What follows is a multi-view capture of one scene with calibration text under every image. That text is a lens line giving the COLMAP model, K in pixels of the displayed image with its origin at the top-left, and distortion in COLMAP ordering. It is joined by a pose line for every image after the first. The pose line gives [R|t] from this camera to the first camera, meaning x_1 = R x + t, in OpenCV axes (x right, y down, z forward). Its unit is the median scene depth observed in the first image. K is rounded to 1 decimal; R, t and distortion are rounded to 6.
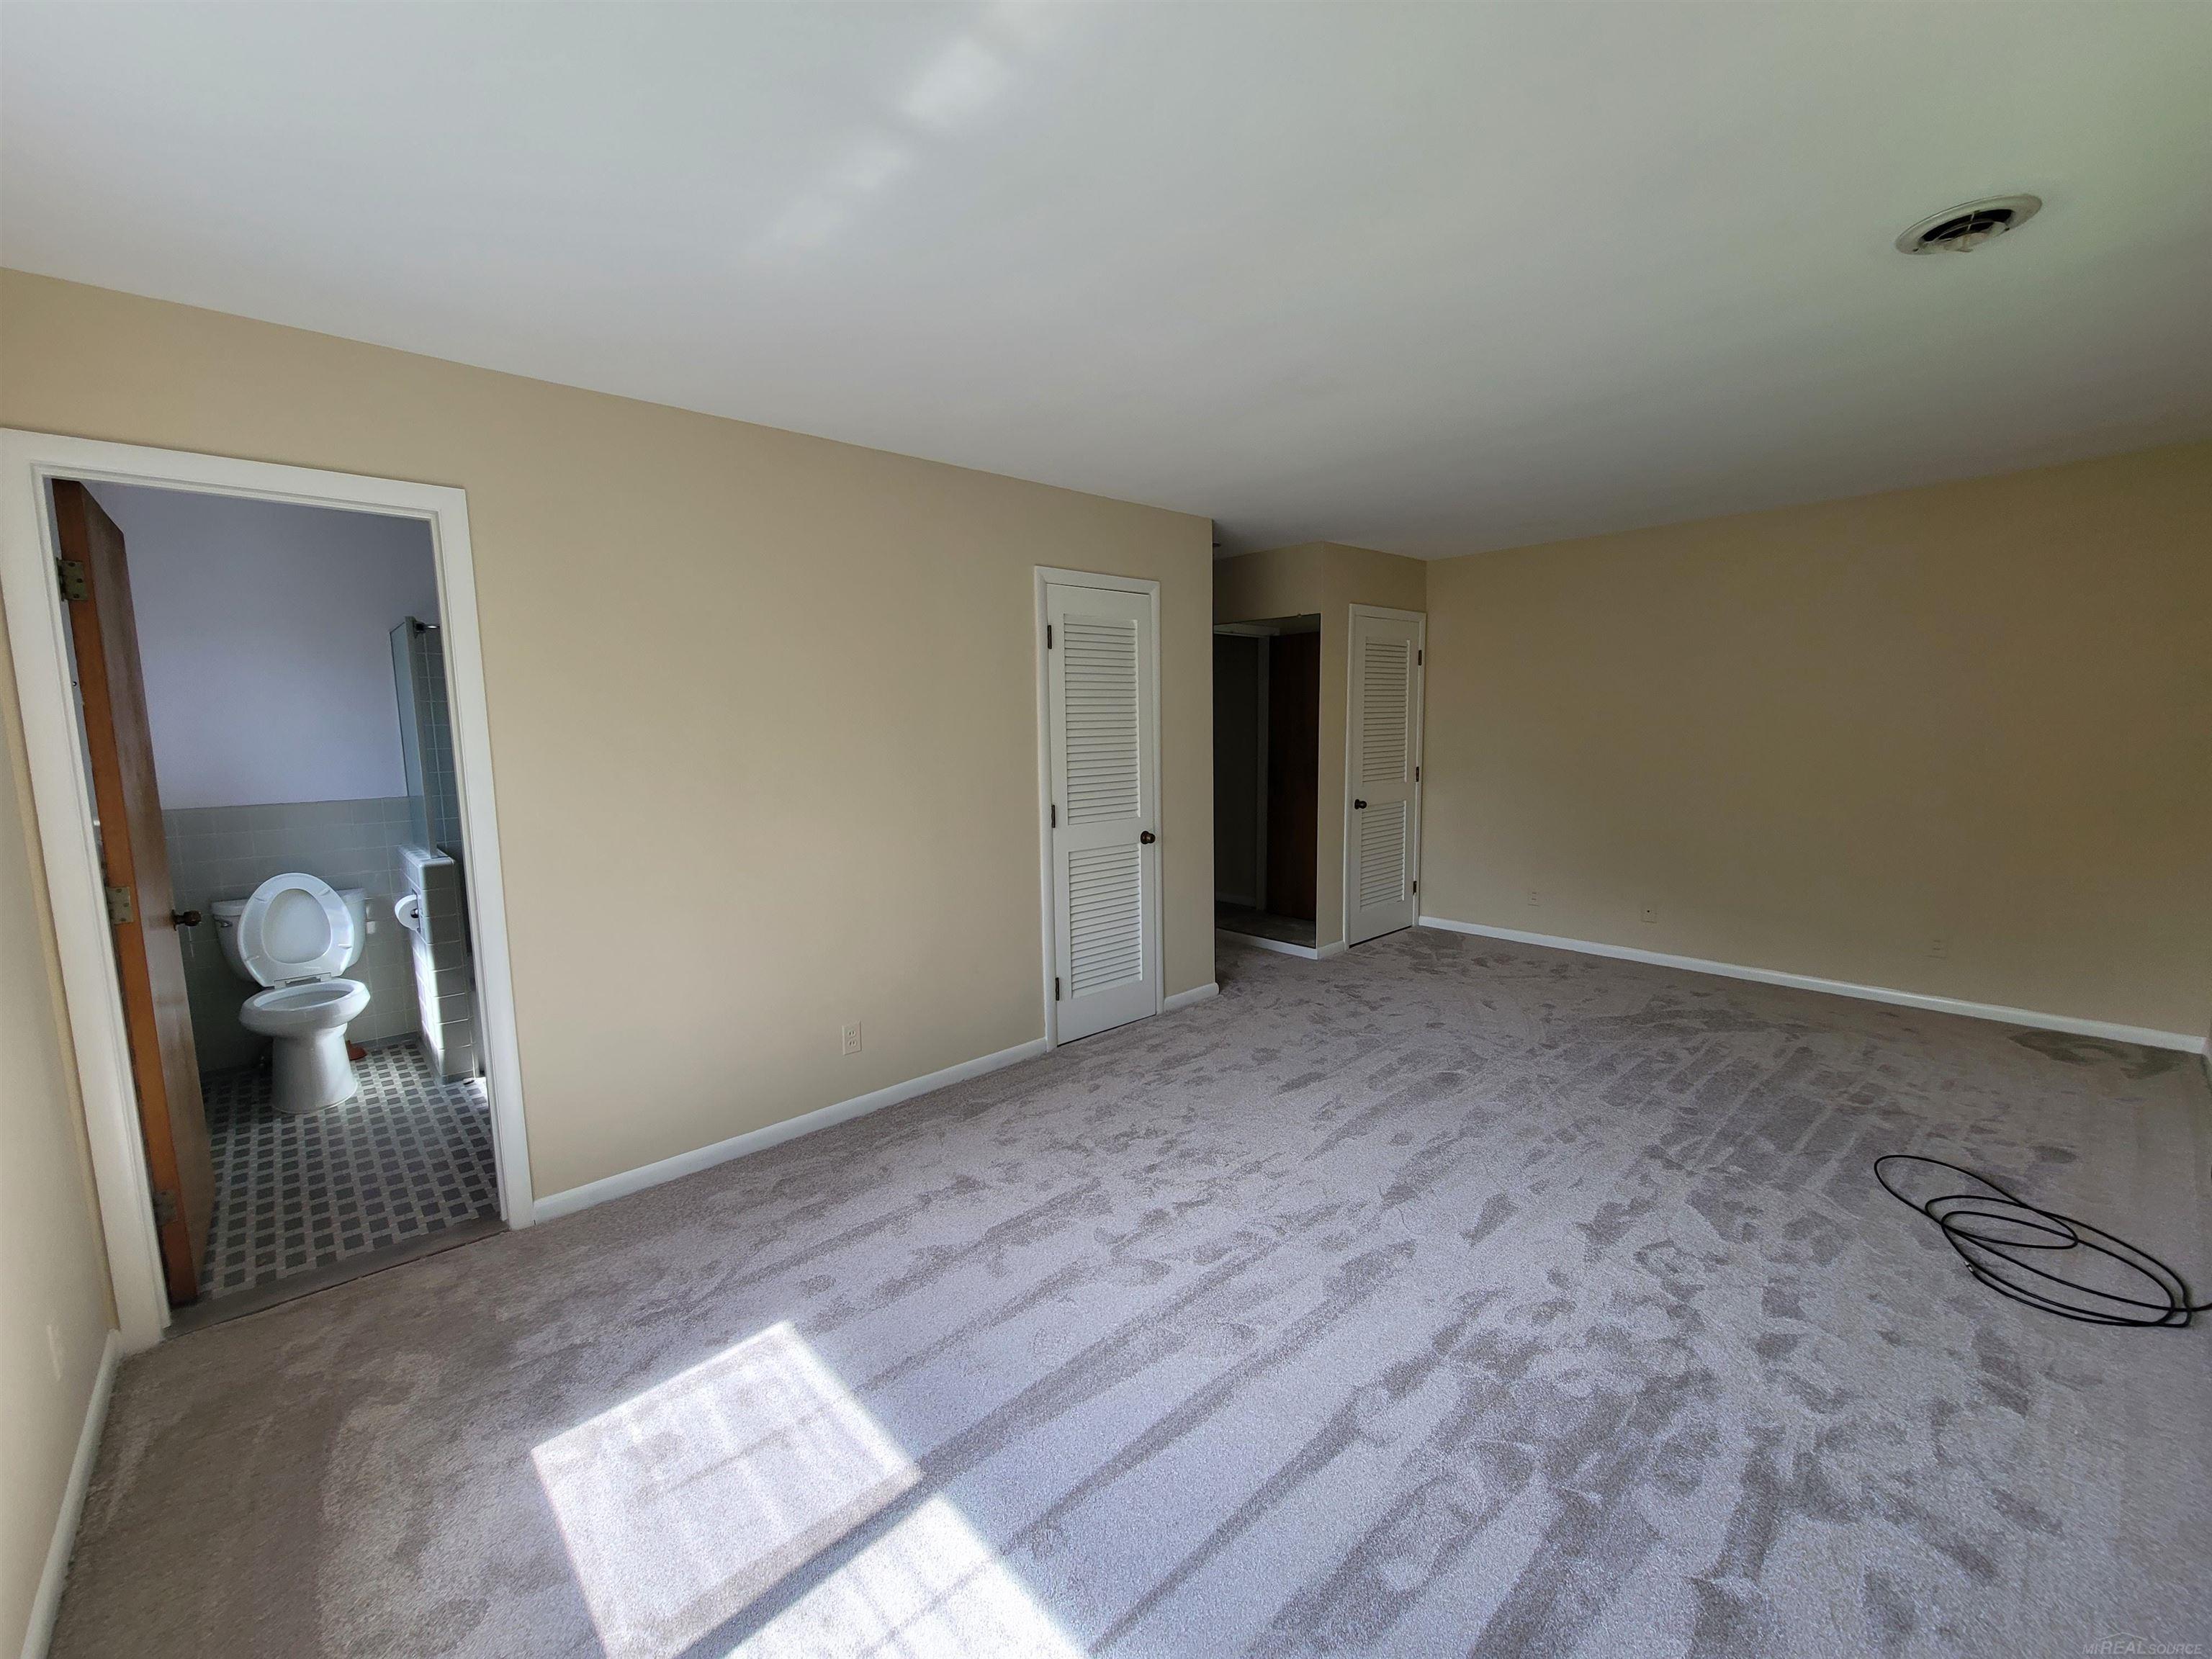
lens RADIAL K [[899.3, 0, 1121.4], [0, 899.3, 823.3], [0, 0, 1]] dist [-0.000234, -0.000293]
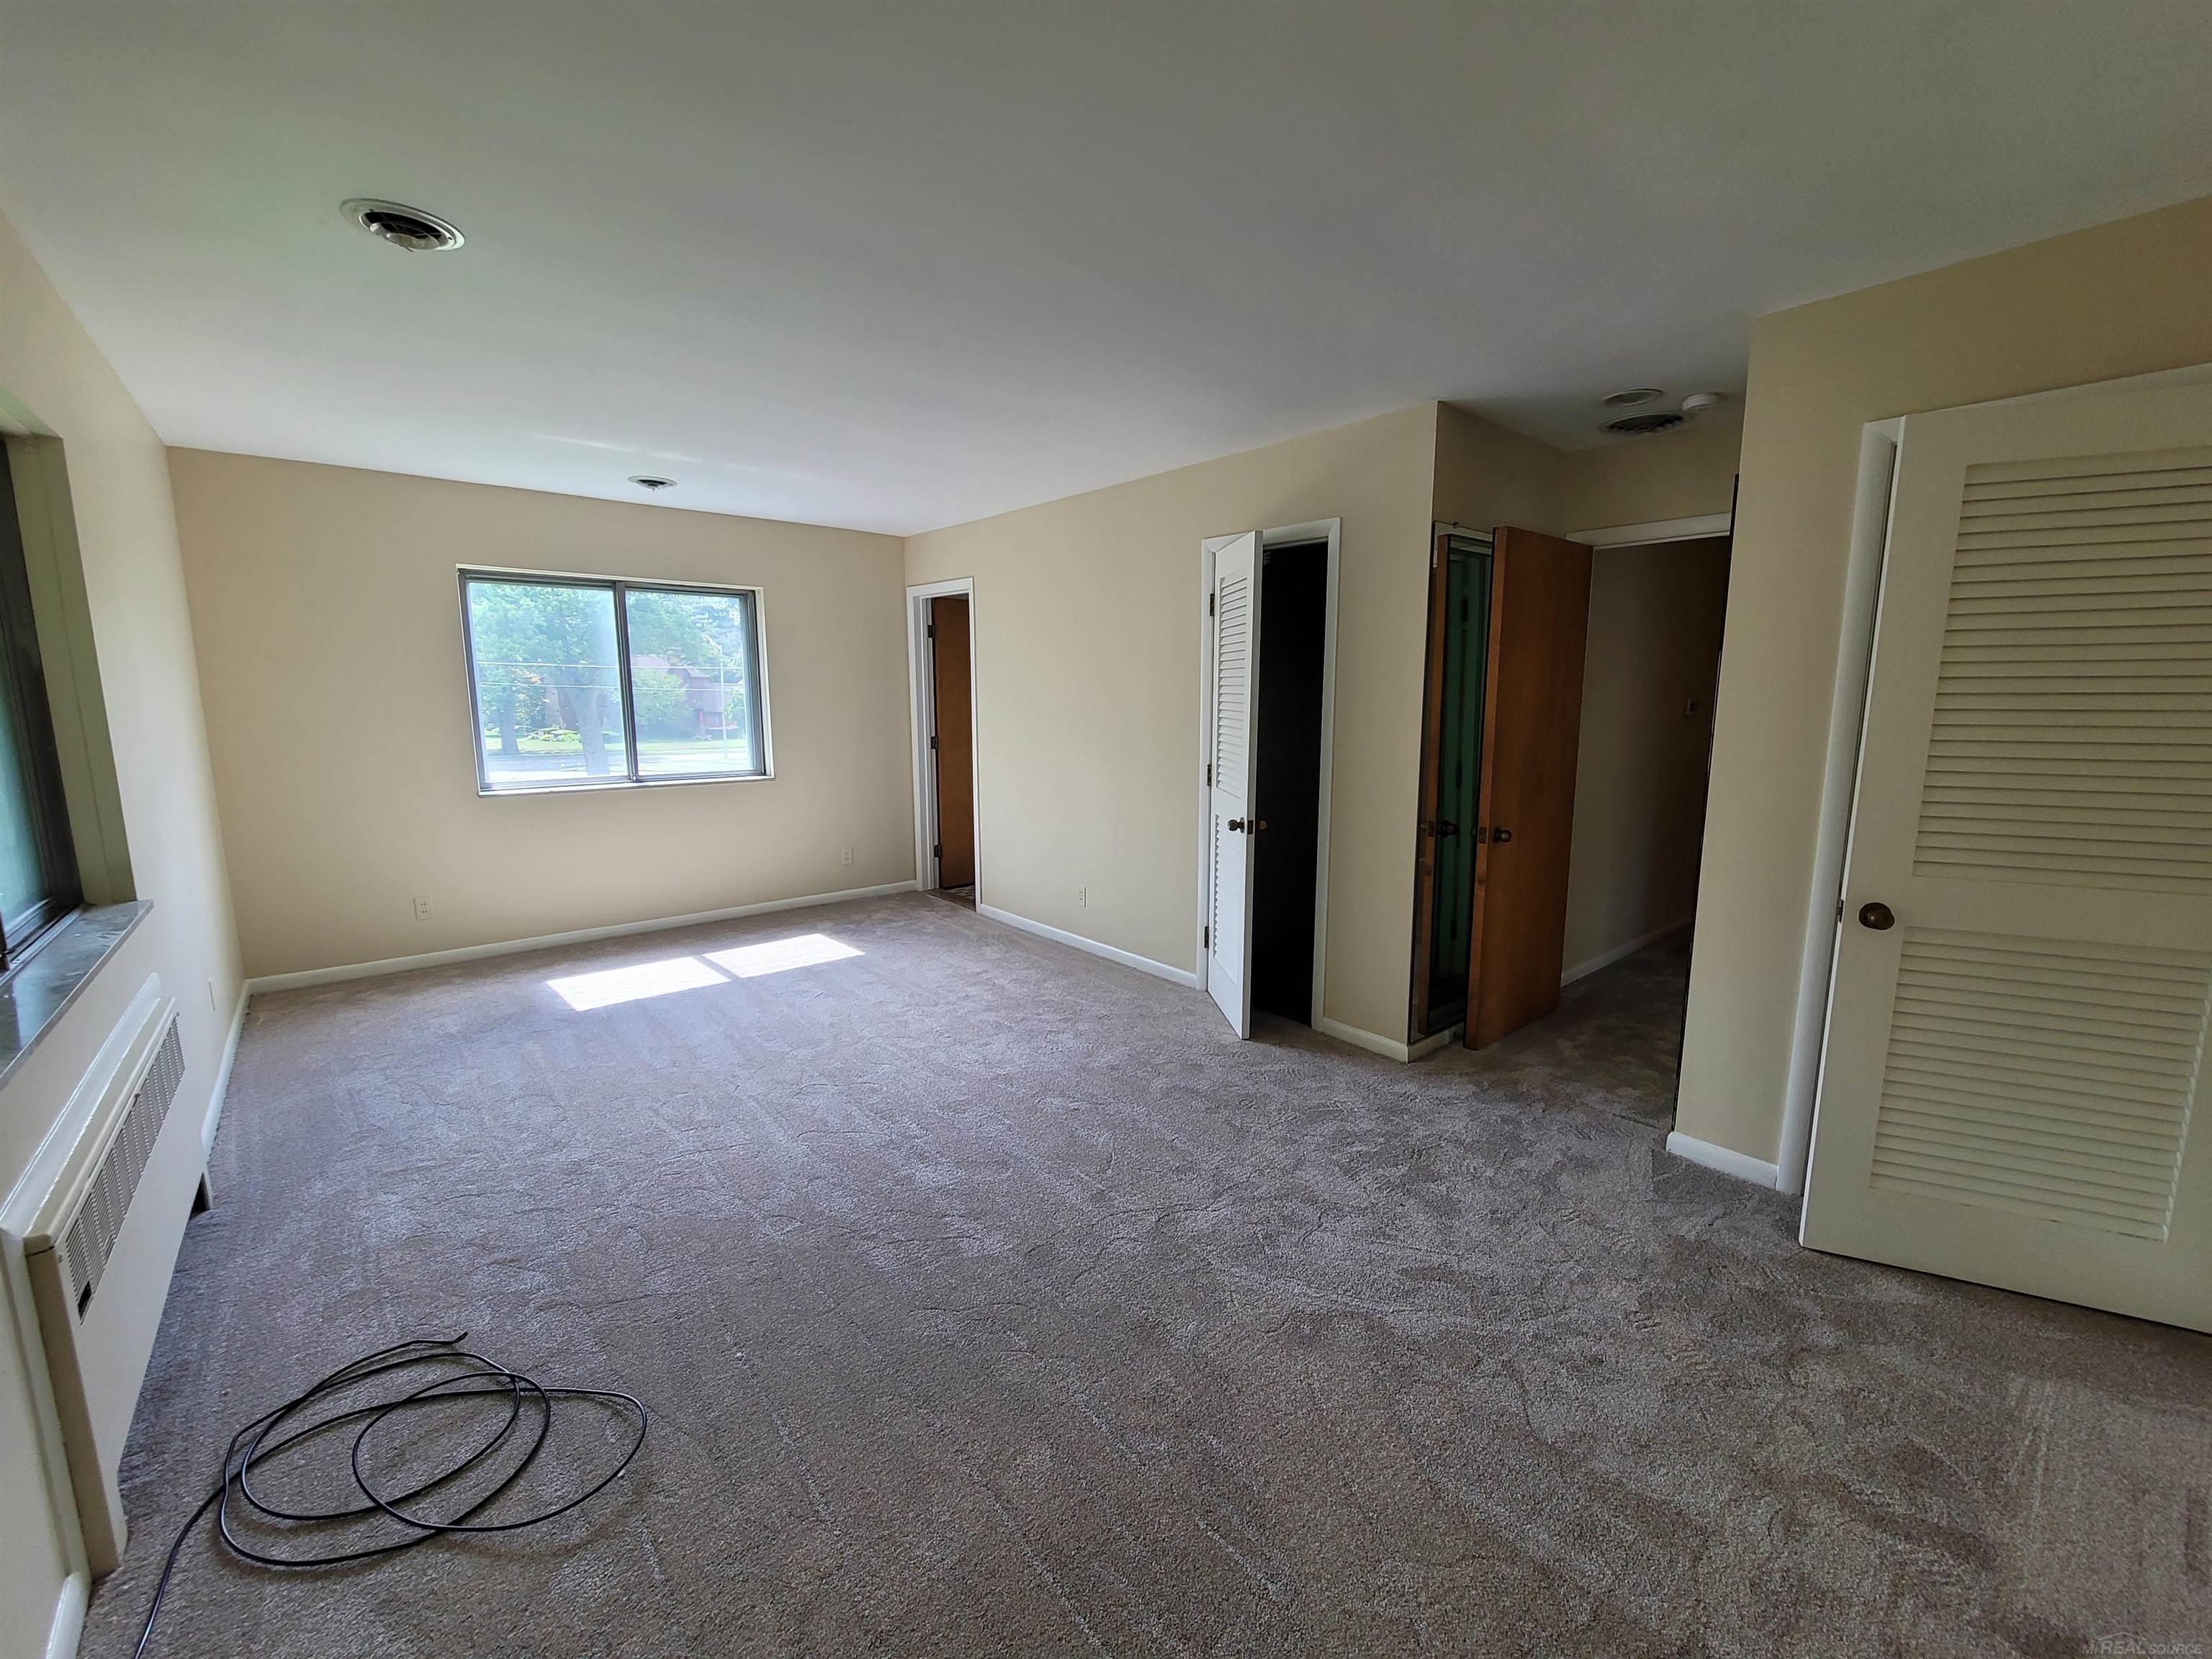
lens RADIAL K [[899.3, 0, 1121.4], [0, 899.3, 823.3], [0, 0, 1]] dist [-0.000234, -0.000293]
pose [[-0.036196, 0.159077, -0.986602, 1.598929], [-0.122929, 0.979043, 0.162369, -0.180525], [0.991755, 0.127159, -0.015883, 1.499551]]
